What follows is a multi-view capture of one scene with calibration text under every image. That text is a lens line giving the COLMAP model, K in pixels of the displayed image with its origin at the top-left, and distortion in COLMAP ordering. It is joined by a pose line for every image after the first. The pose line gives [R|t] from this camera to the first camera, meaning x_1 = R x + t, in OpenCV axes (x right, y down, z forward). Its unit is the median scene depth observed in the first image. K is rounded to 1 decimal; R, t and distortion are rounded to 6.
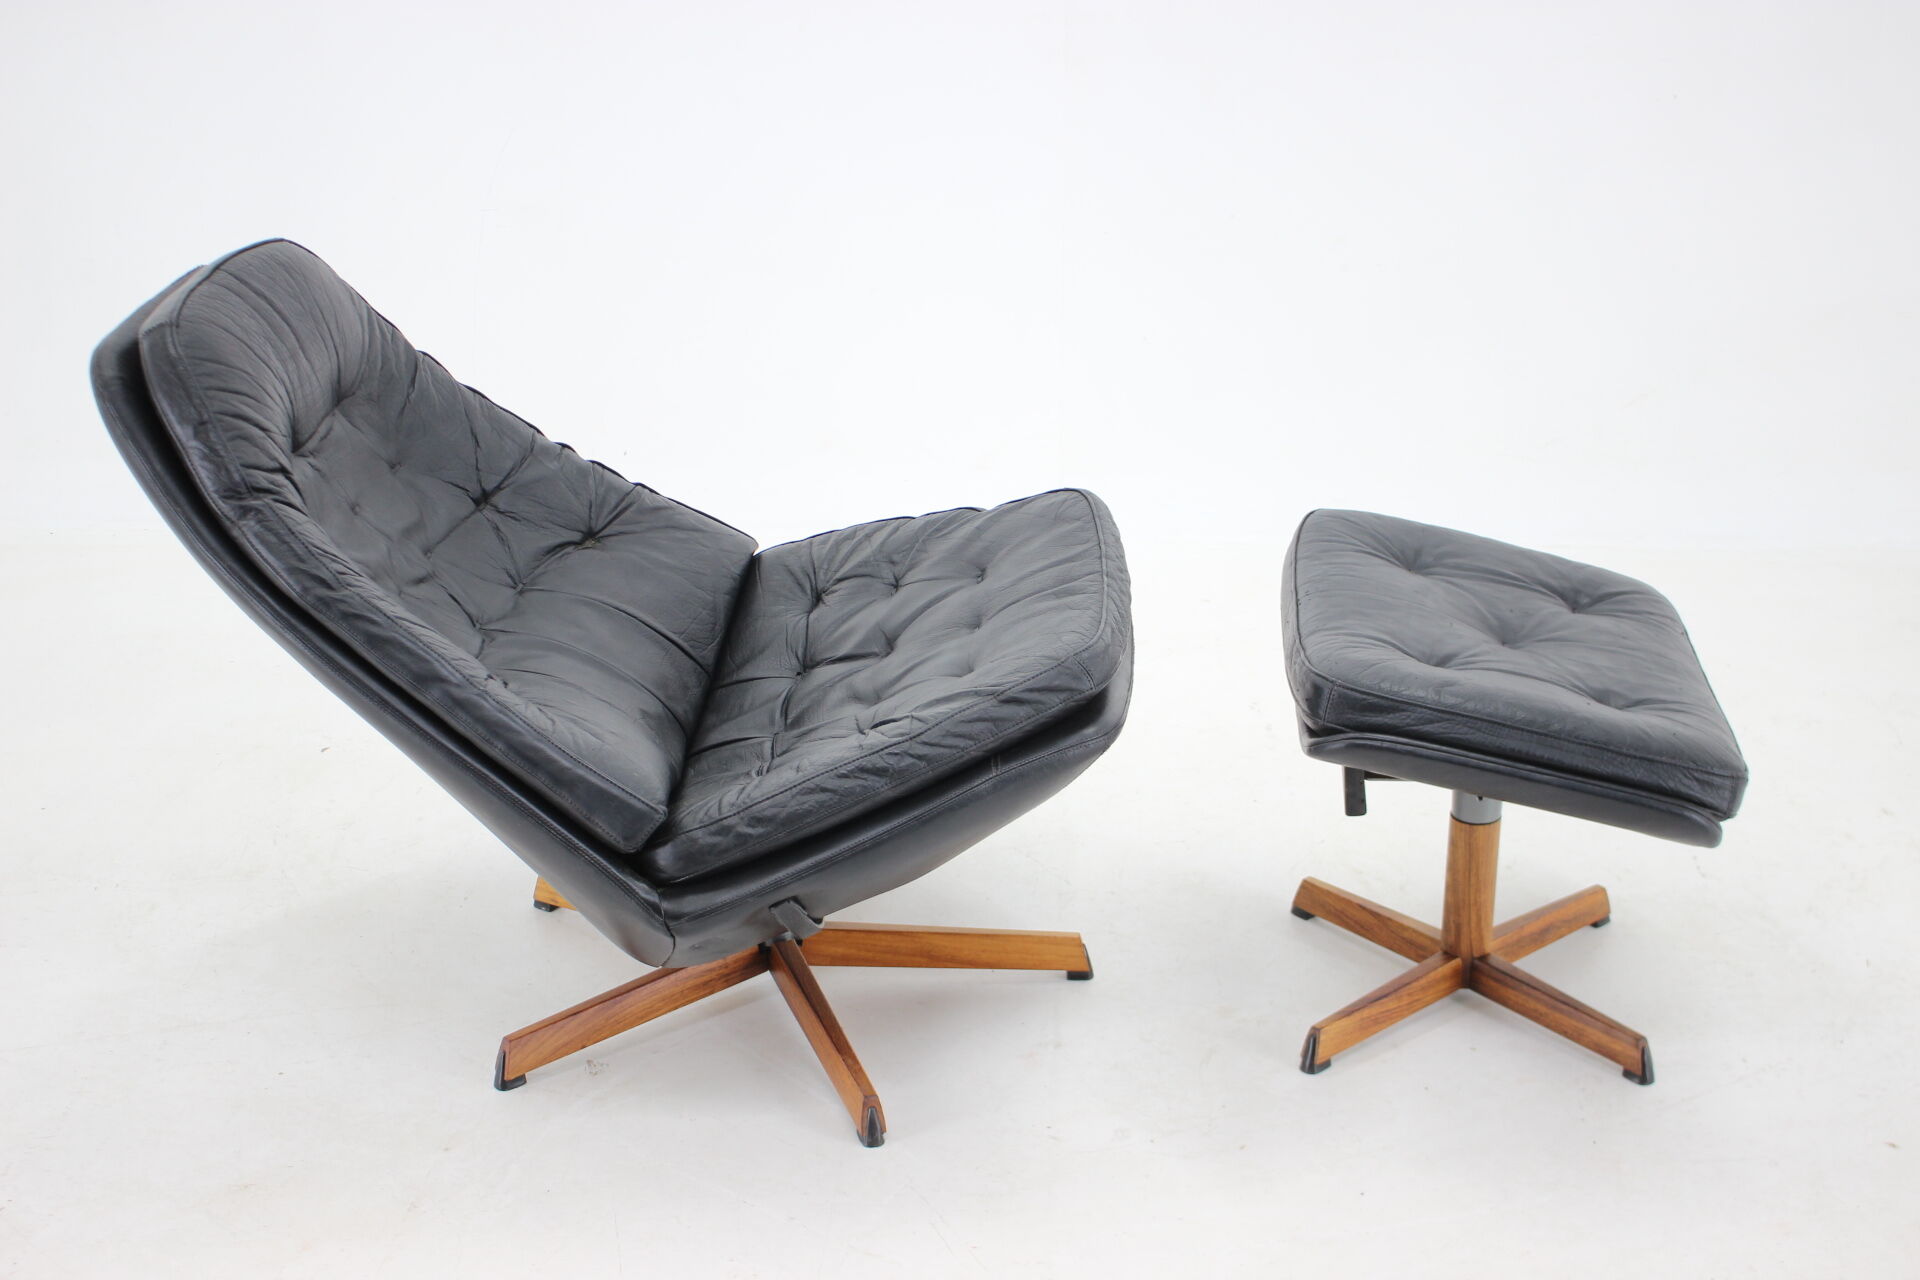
lens RADIAL K [[2439.7, 0, 960.0], [0, 2439.7, 640.0], [0, 0, 1]] dist [-0.136358, 0.423815]
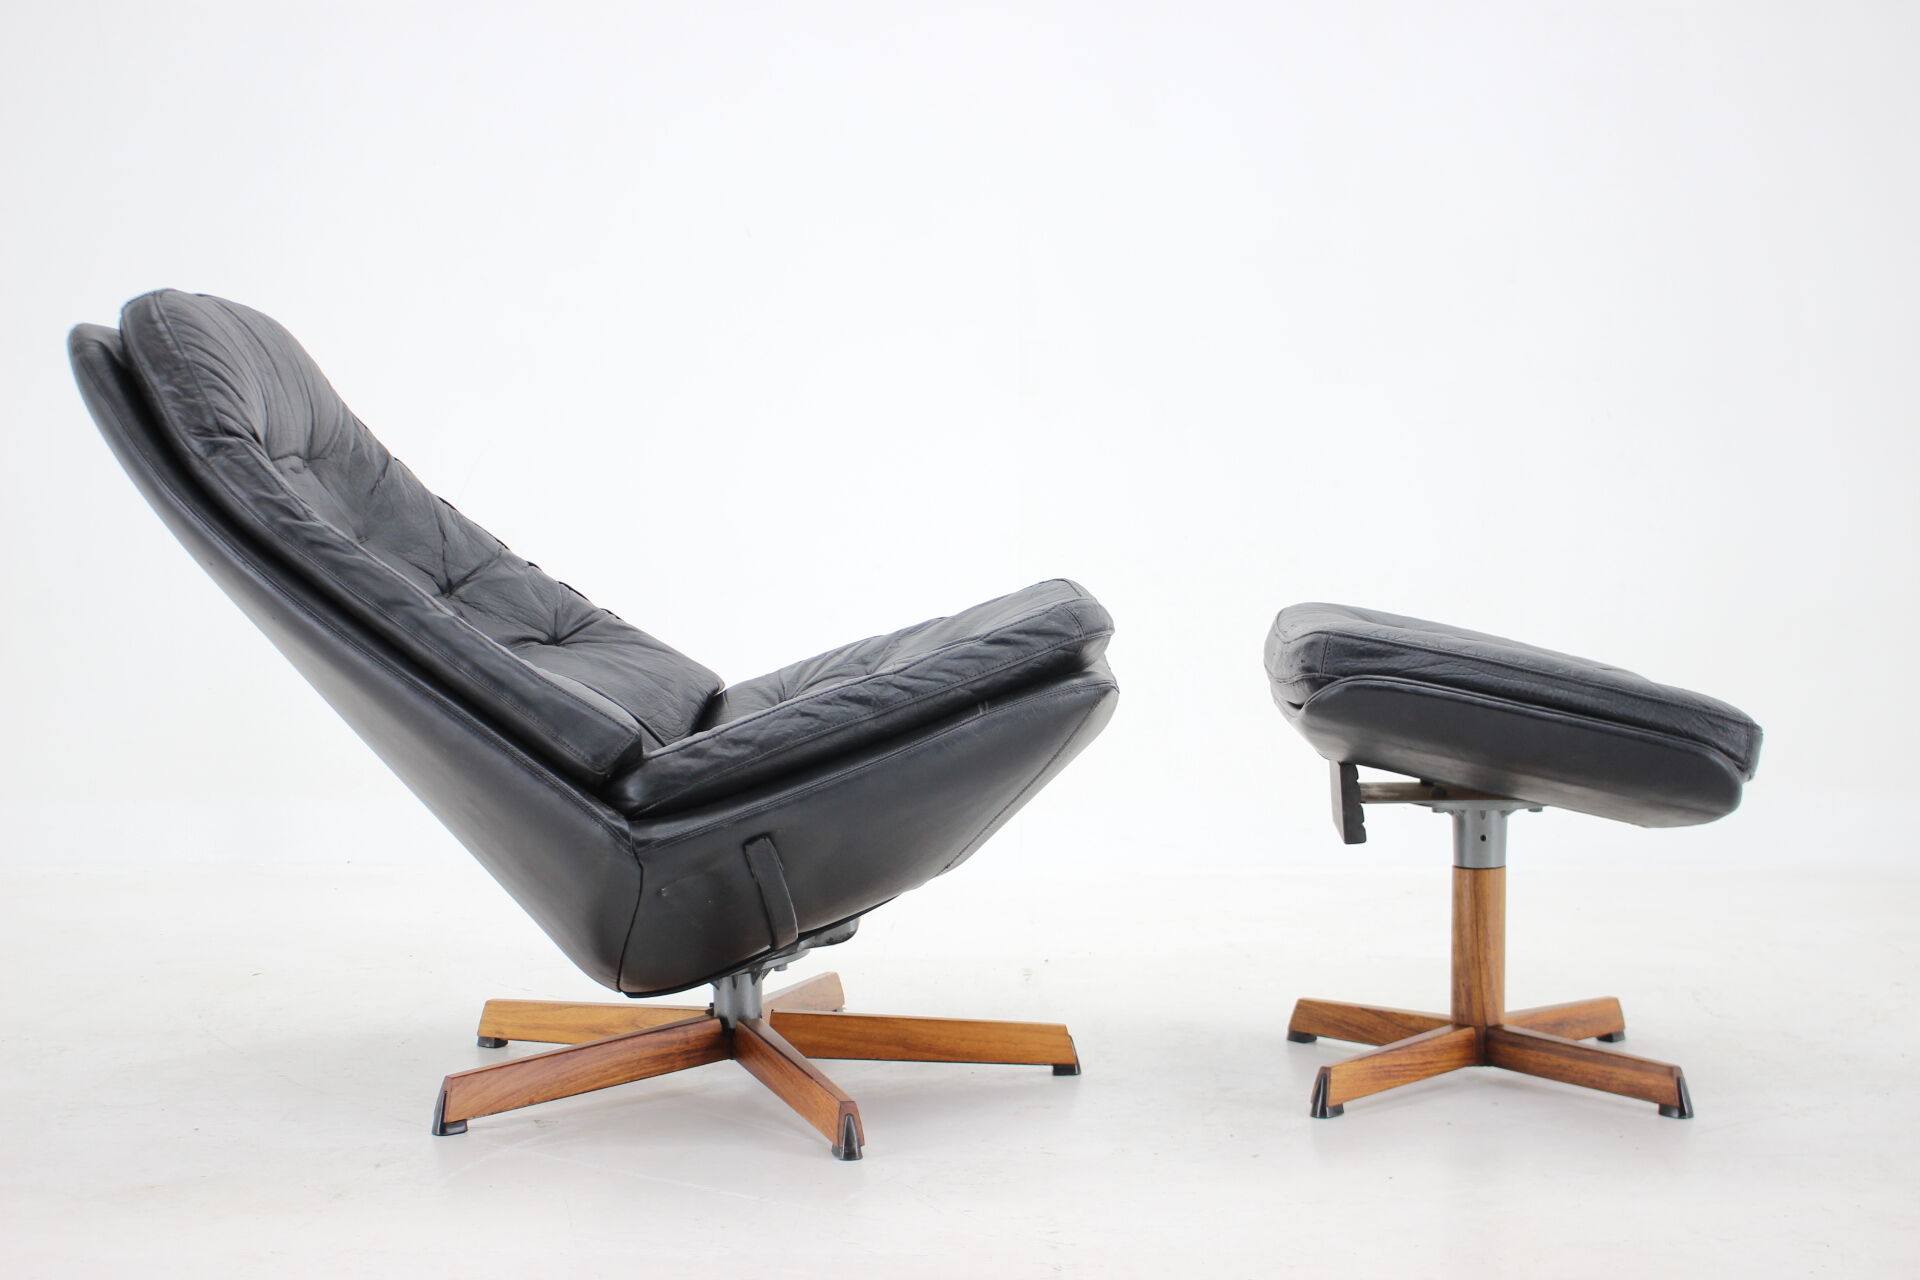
lens RADIAL K [[2439.7, 0, 960.0], [0, 2439.7, 640.0], [0, 0, 1]] dist [-0.136358, 0.423815]
pose [[0.999612, -0.000363, 0.027852, -0.018945], [0.008500, 0.956197, -0.292599, 0.275823], [-0.026526, 0.292722, 0.955830, 0.070498]]
